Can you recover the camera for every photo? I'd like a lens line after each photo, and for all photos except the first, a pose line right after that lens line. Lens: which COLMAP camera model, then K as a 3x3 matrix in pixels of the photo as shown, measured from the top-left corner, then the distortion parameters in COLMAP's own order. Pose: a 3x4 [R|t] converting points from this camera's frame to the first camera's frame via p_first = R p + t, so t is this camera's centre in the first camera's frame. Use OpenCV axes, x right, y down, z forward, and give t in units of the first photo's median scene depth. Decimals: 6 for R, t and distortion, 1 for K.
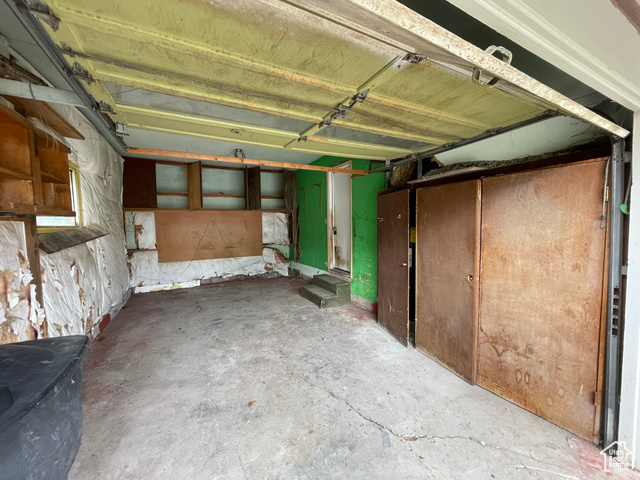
lens RADIAL K [[254.9, 0, 320.7], [0, 254.9, 241.4], [0, 0, 1]] dist [-0.002576, 0.000305]
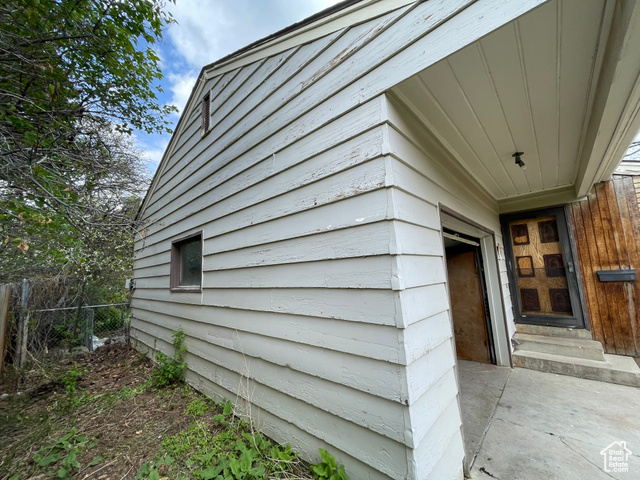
lens RADIAL K [[254.9, 0, 318.0], [0, 254.9, 241.3], [0, 0, 1]] dist [-0.002576, 0.000305]
pose [[0.944051, 0.023583, 0.328955, -1.346453], [0.045151, 0.978806, -0.199748, 0.042346], [-0.326693, 0.203425, 0.922979, -0.988375]]
